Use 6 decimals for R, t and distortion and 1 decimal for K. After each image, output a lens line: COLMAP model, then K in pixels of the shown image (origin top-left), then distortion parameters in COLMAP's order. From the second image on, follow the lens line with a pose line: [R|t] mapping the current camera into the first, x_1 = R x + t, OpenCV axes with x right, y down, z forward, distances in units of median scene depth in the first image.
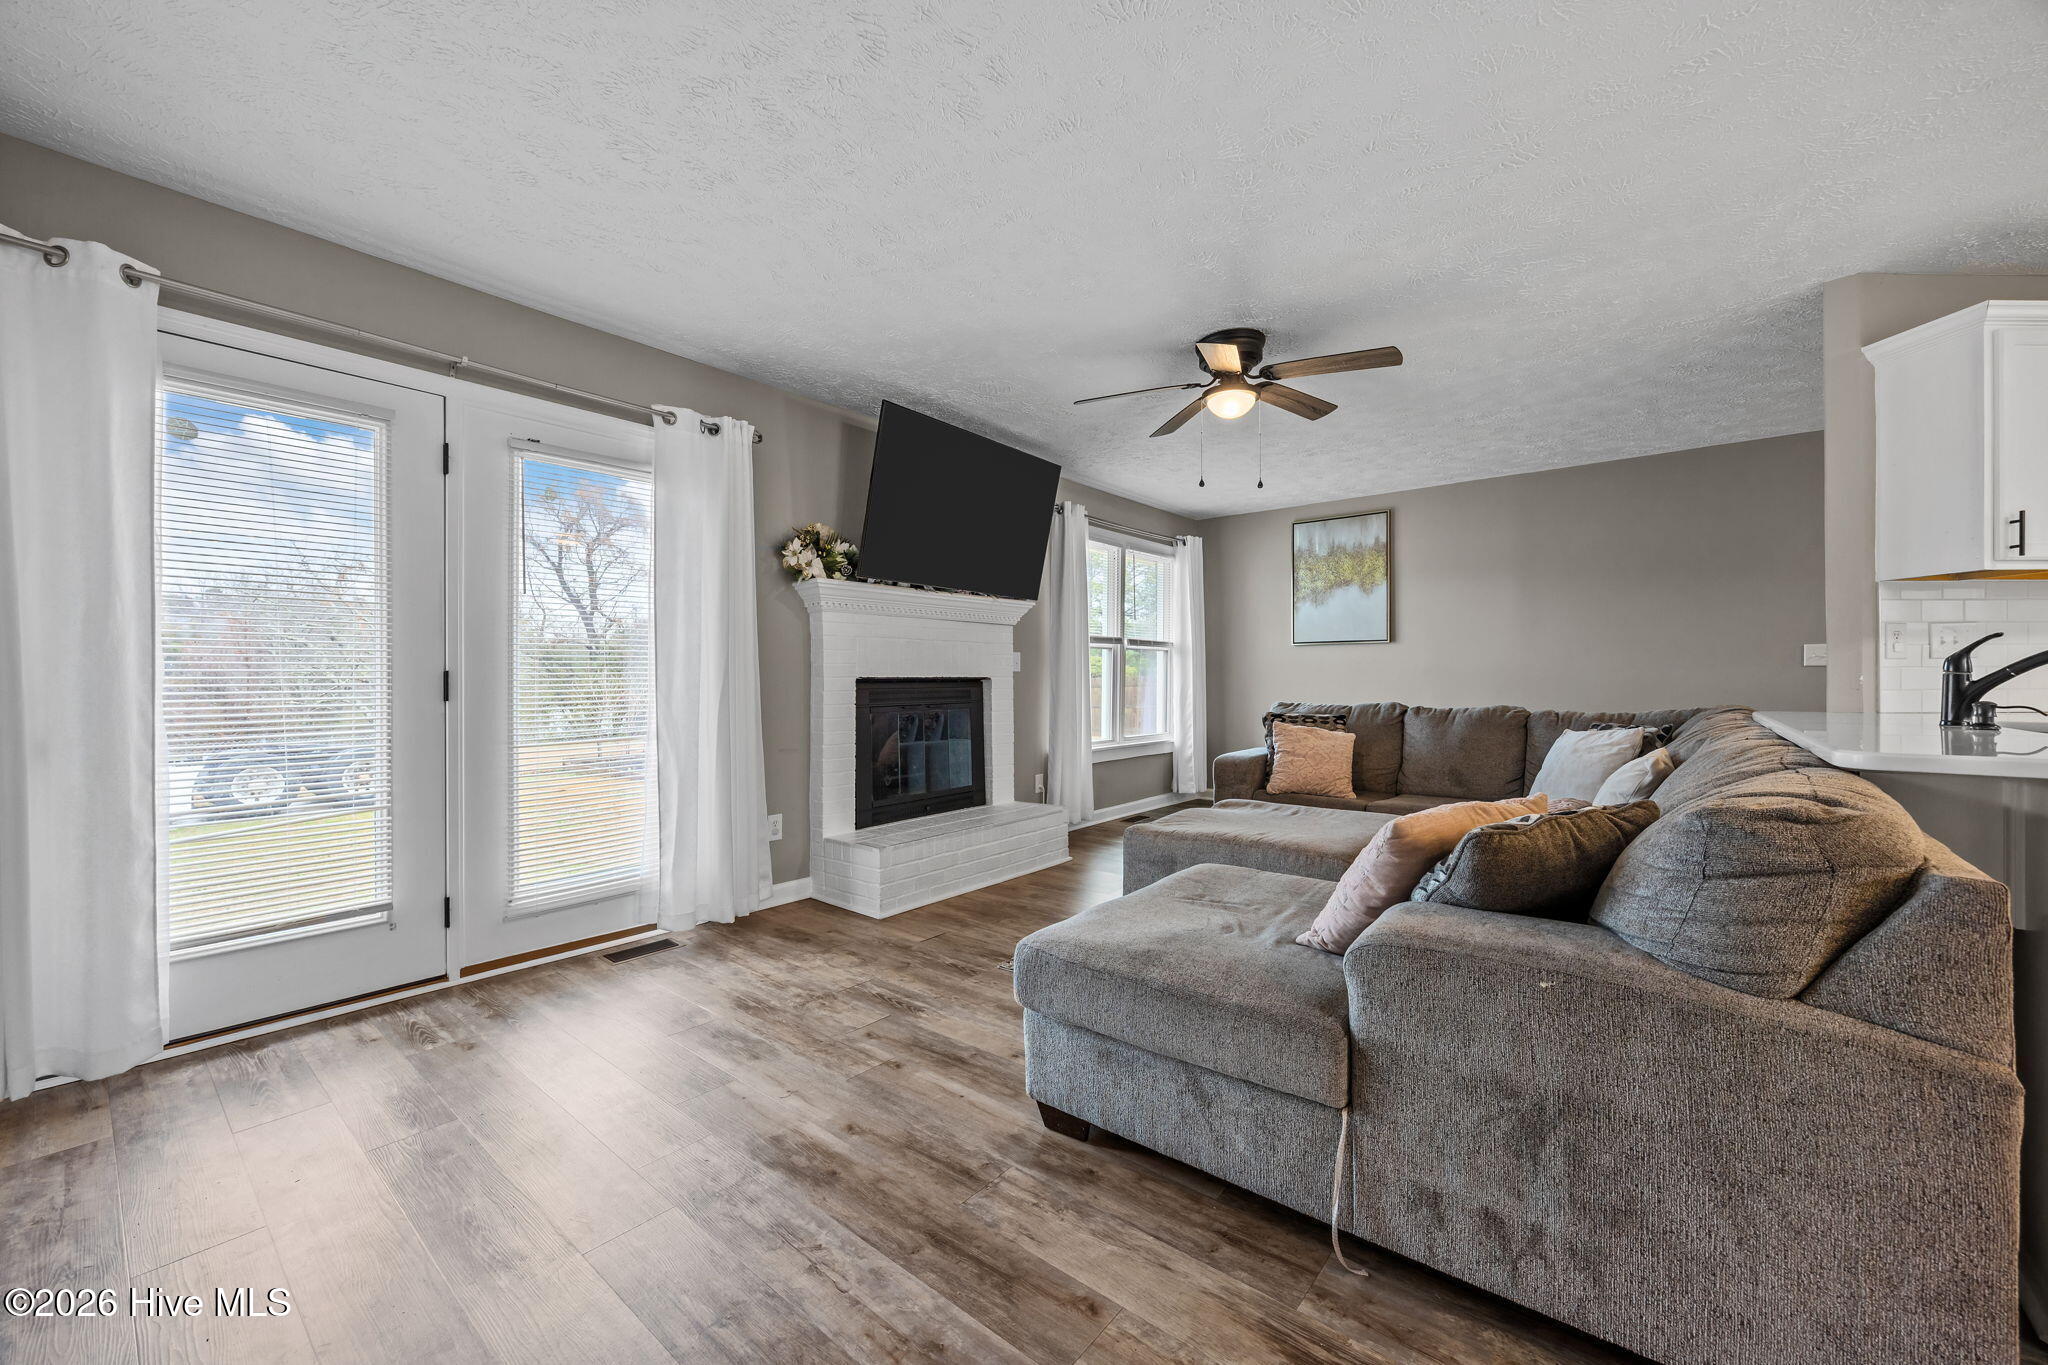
lens RADIAL K [[788.8, 0, 1032.0], [0, 788.8, 679.1], [0, 0, 1]] dist [0.002932, -0.000913]
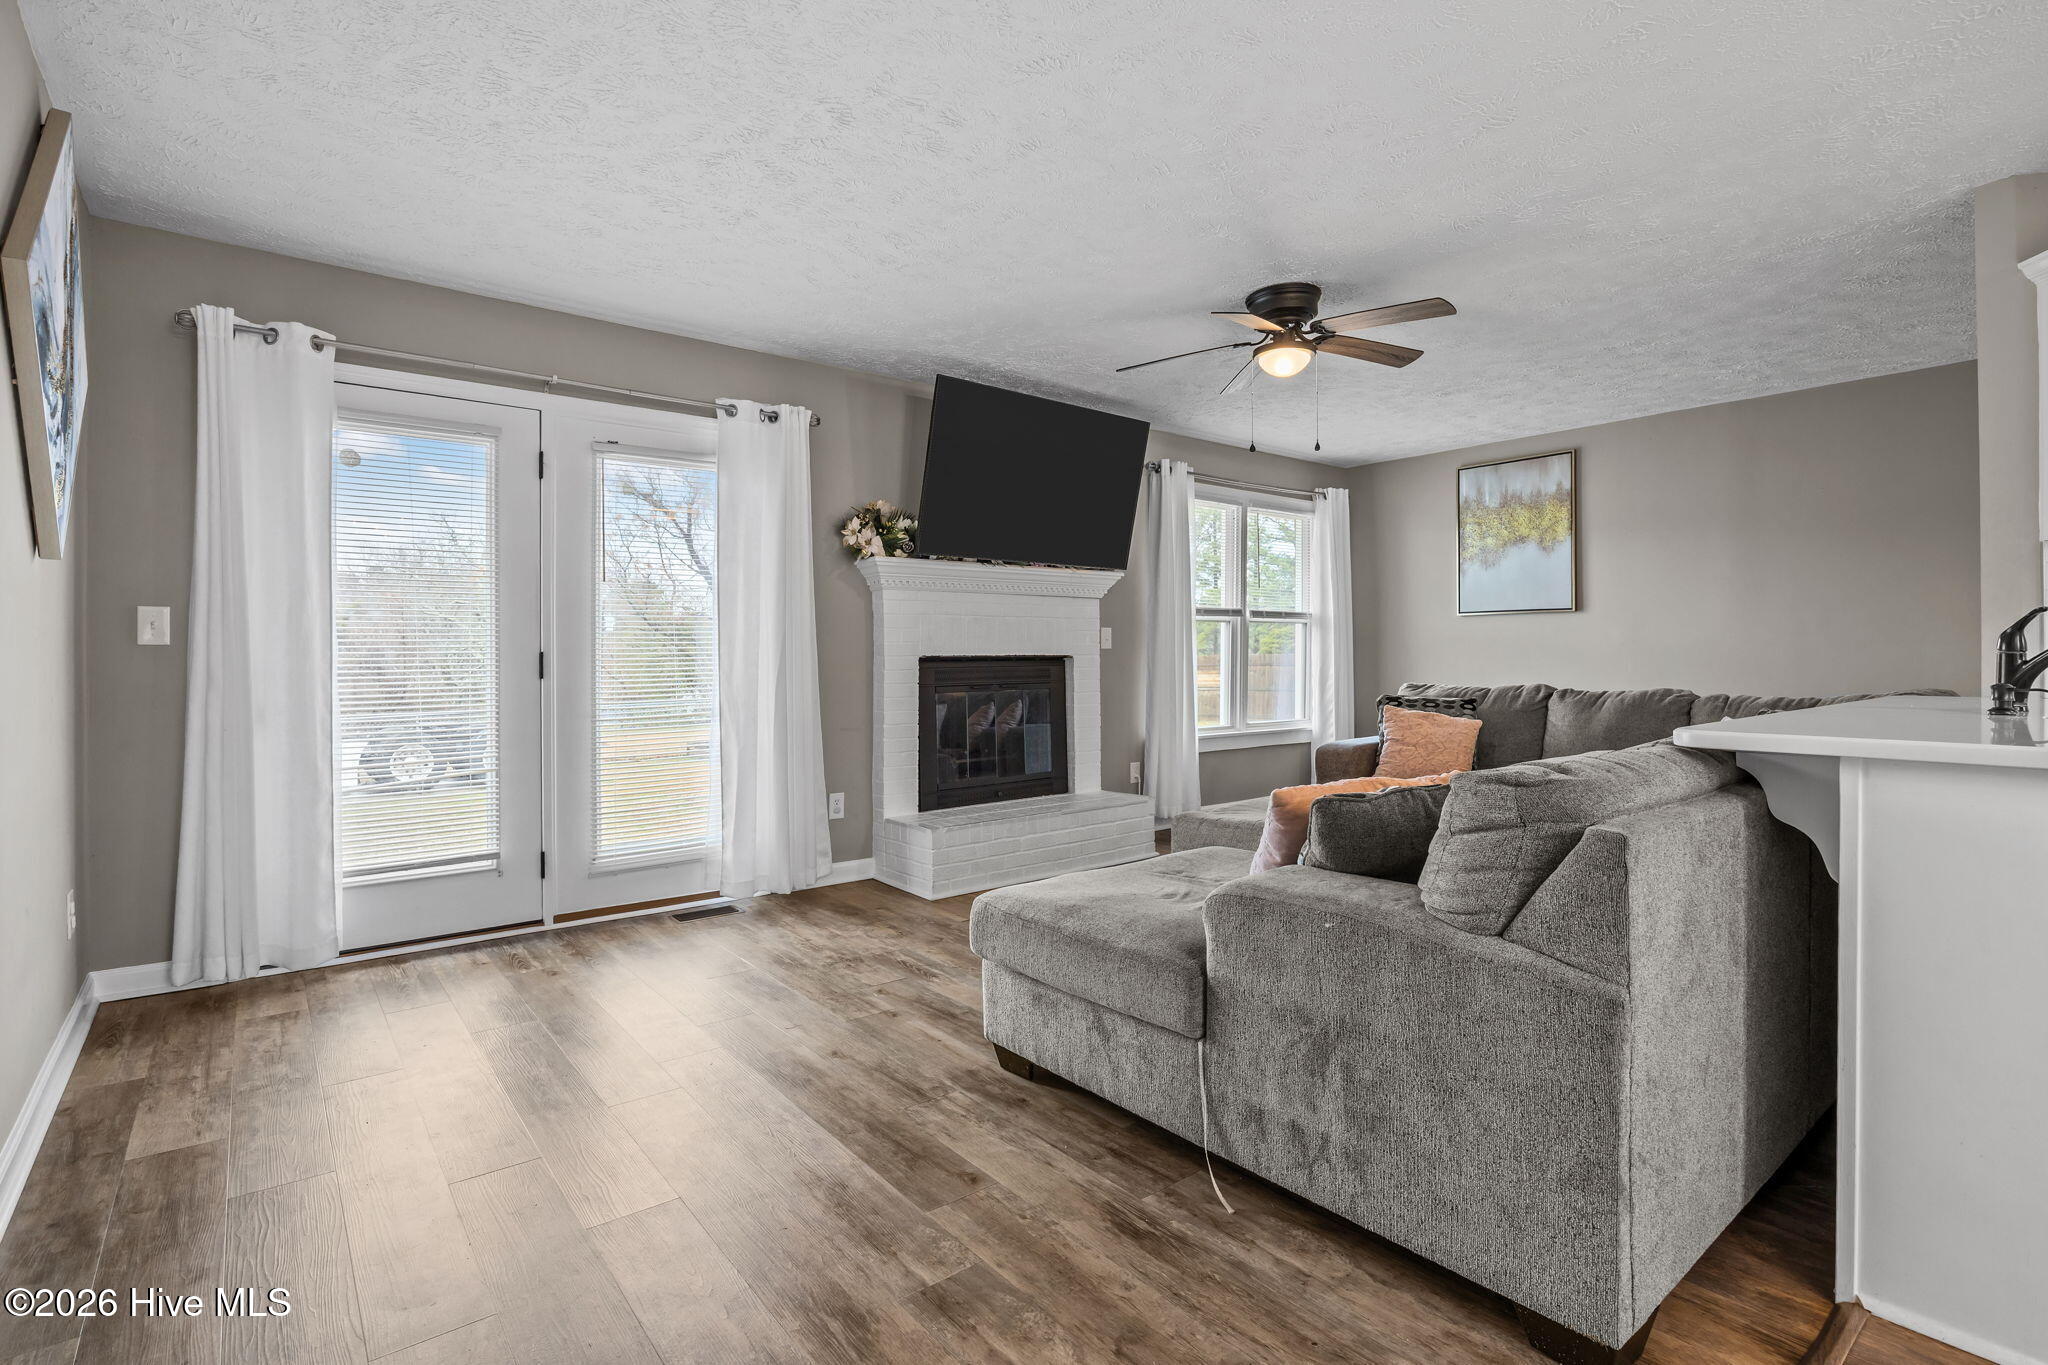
lens RADIAL K [[970.3, 0, 1025.3], [0, 970.3, 656.0], [0, 0, 1]] dist [-0.010946, -0.000515]
pose [[0.977809, -0.001680, -0.209490, 0.224096], [0.001810, 0.999998, 0.000431, -0.003788], [0.209489, -0.000801, 0.977811, -0.208428]]
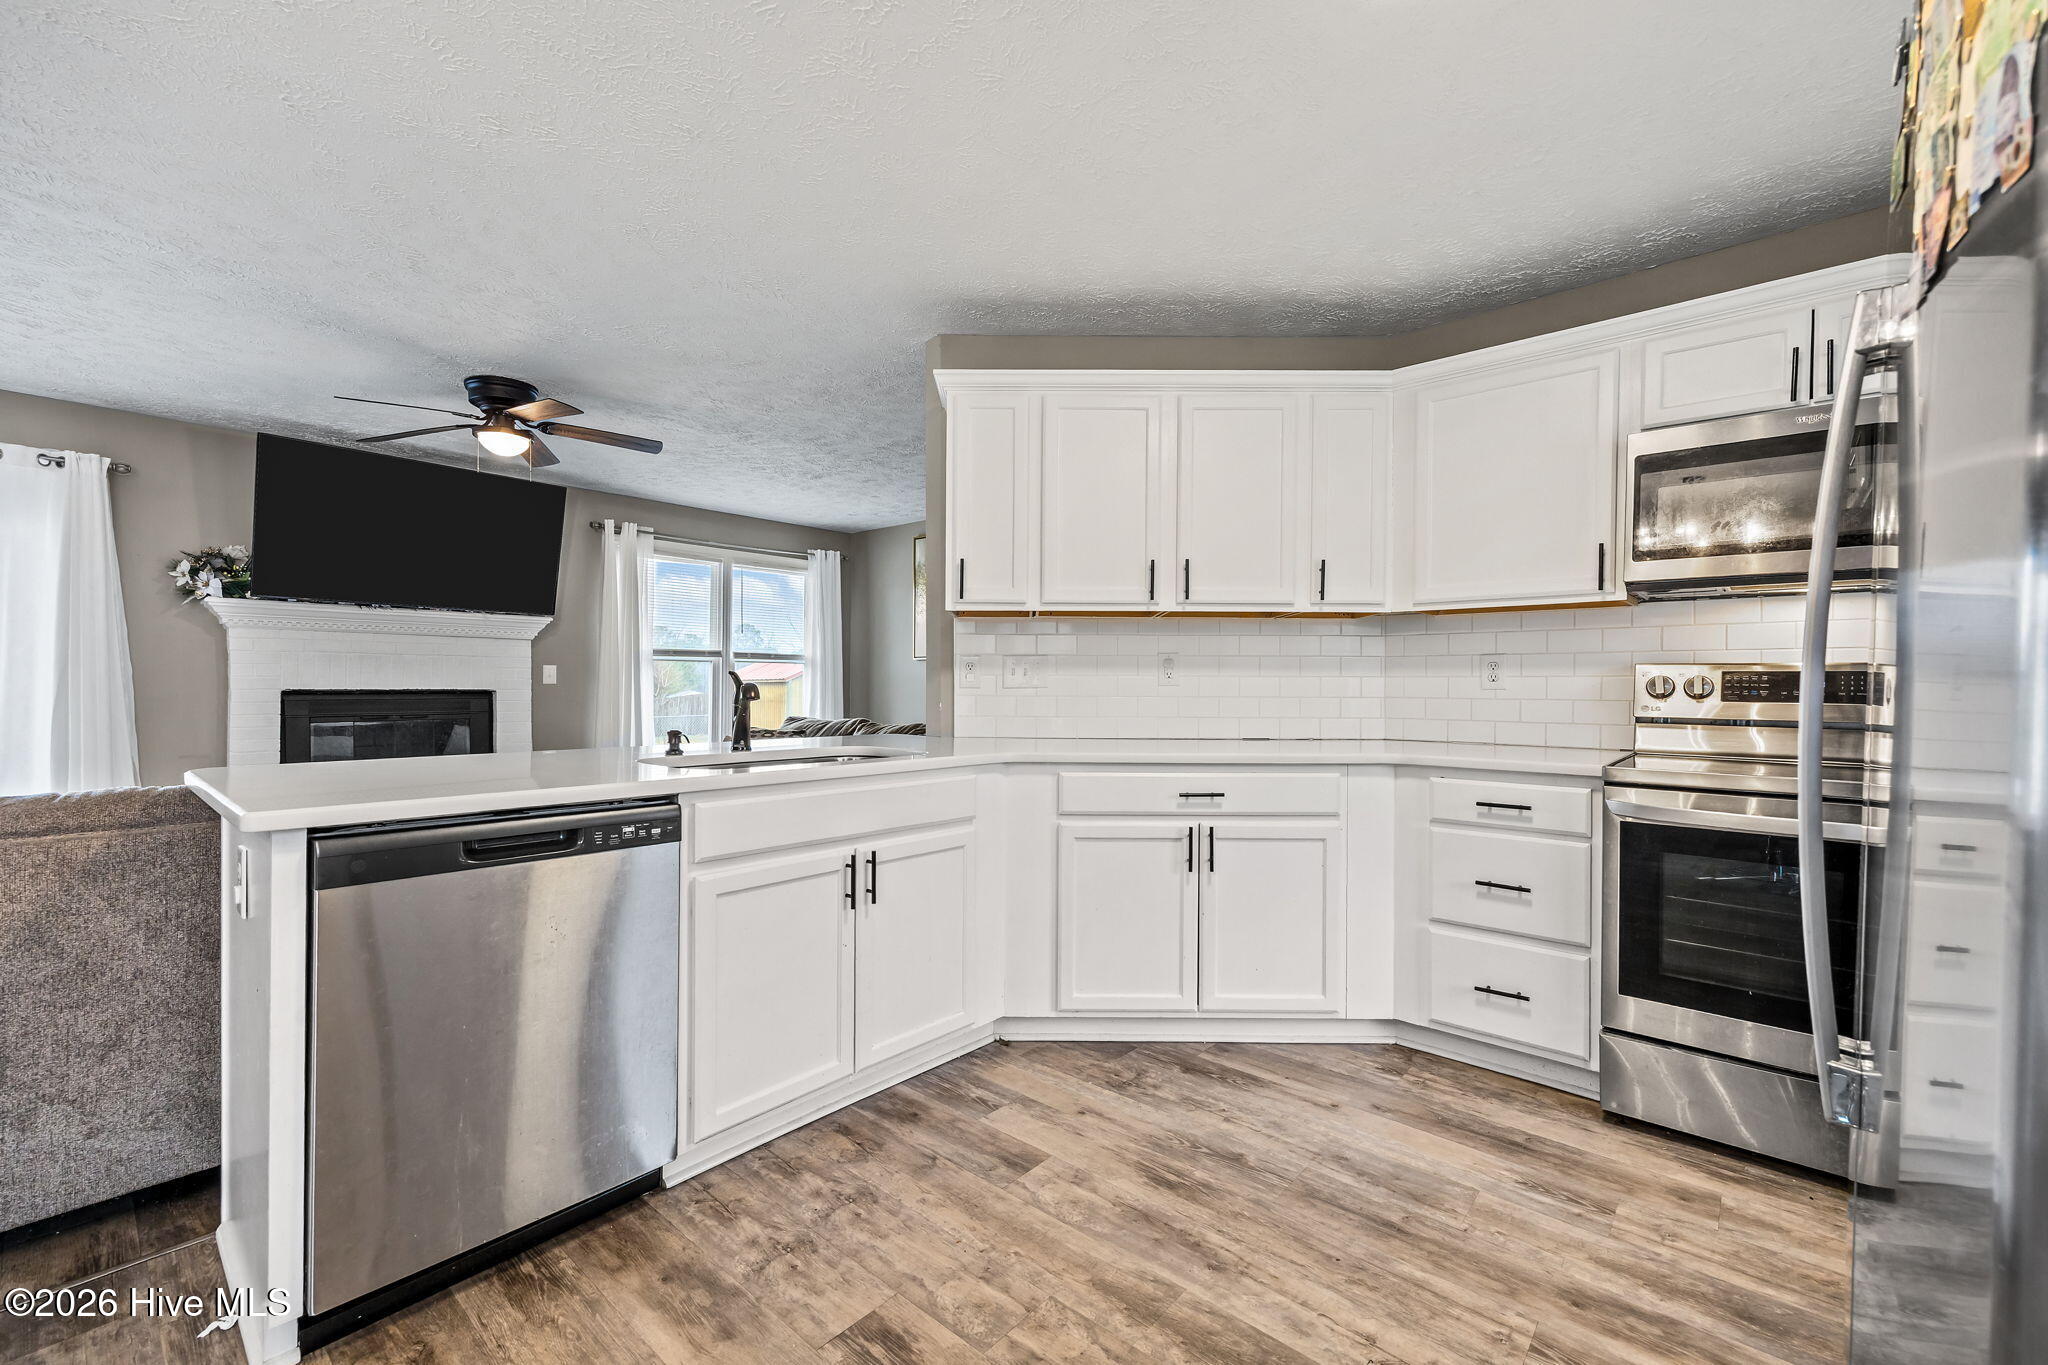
lens RADIAL K [[843.3, 0, 1028.7], [0, 843.3, 689.3], [0, 0, 1]] dist [0.010742, -0.000929]
pose [[0.999433, 0.011257, -0.031719, 1.175866], [-0.011079, 0.999922, 0.005787, -0.029984], [0.031782, -0.005432, 0.999480, -0.163935]]
